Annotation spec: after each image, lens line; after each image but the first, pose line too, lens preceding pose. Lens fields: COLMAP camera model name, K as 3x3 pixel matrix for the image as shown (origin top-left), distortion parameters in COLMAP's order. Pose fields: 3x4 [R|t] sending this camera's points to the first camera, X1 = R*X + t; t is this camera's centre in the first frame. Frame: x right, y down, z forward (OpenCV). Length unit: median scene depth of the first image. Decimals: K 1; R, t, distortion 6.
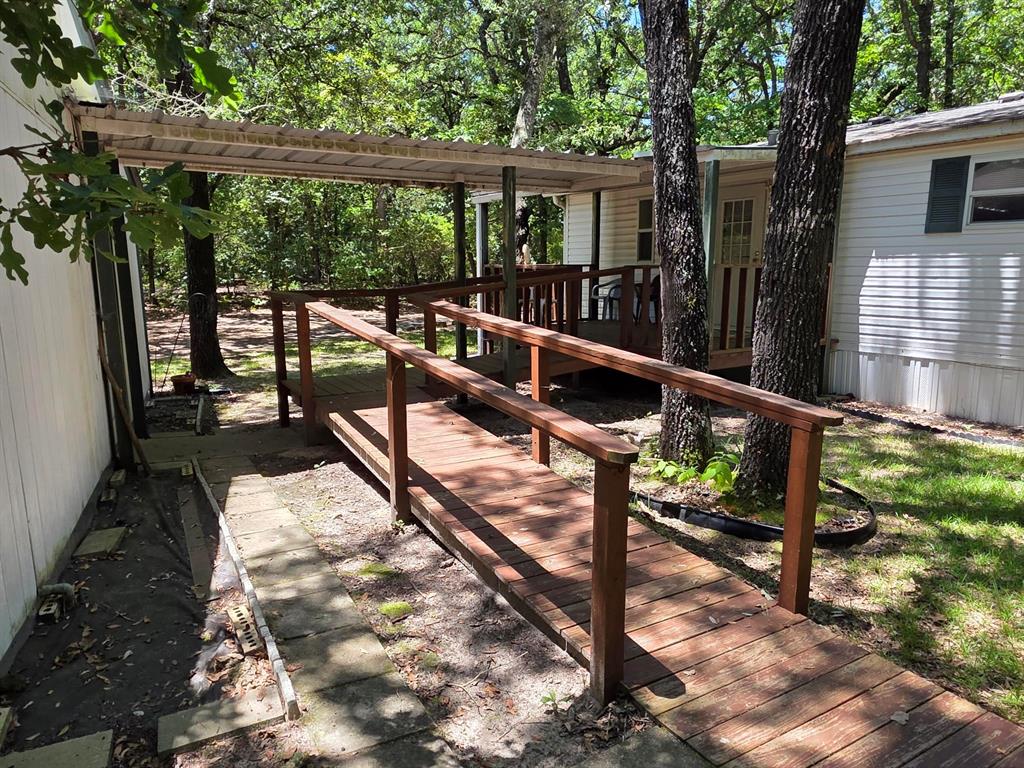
lens RADIAL K [[690.7, 0, 513.4], [0, 690.7, 395.1], [0, 0, 1]] dist [0.007694, -0.006226]
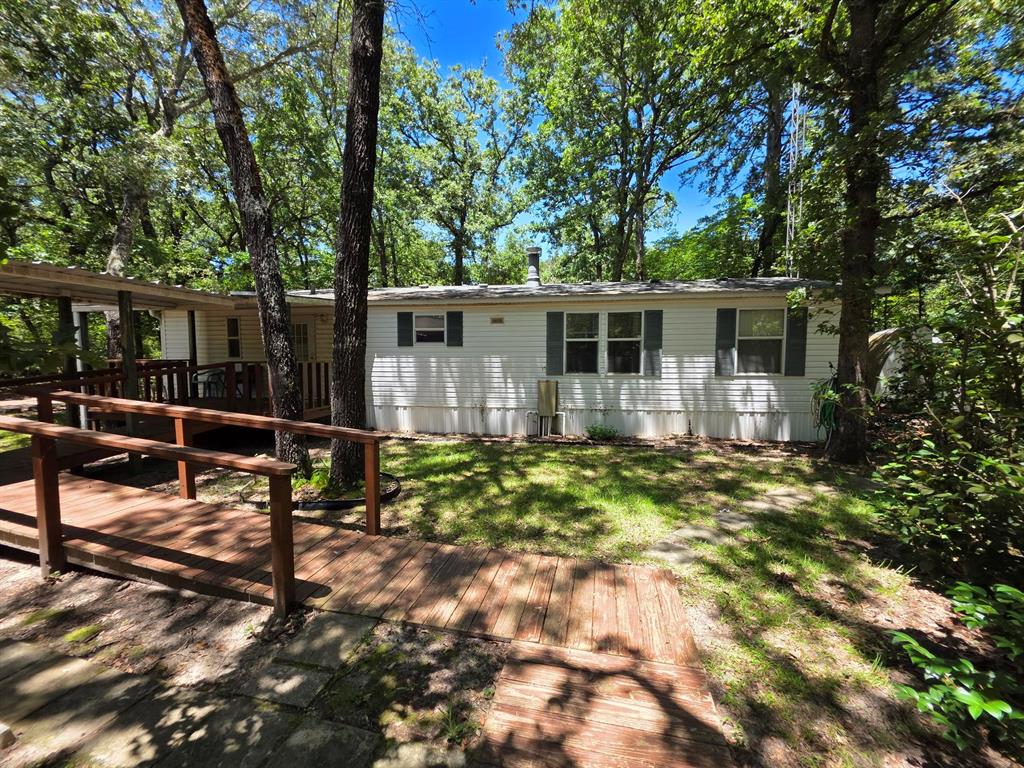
lens RADIAL K [[412.0, 0, 512.9], [0, 412.0, 384.5], [0, 0, 1]] dist [0.003927, -0.001375]
pose [[0.679017, -0.043103, 0.732856, -0.138020], [0.128731, 0.989798, -0.061058, 0.001743], [-0.722748, 0.135800, 0.677639, -0.124857]]
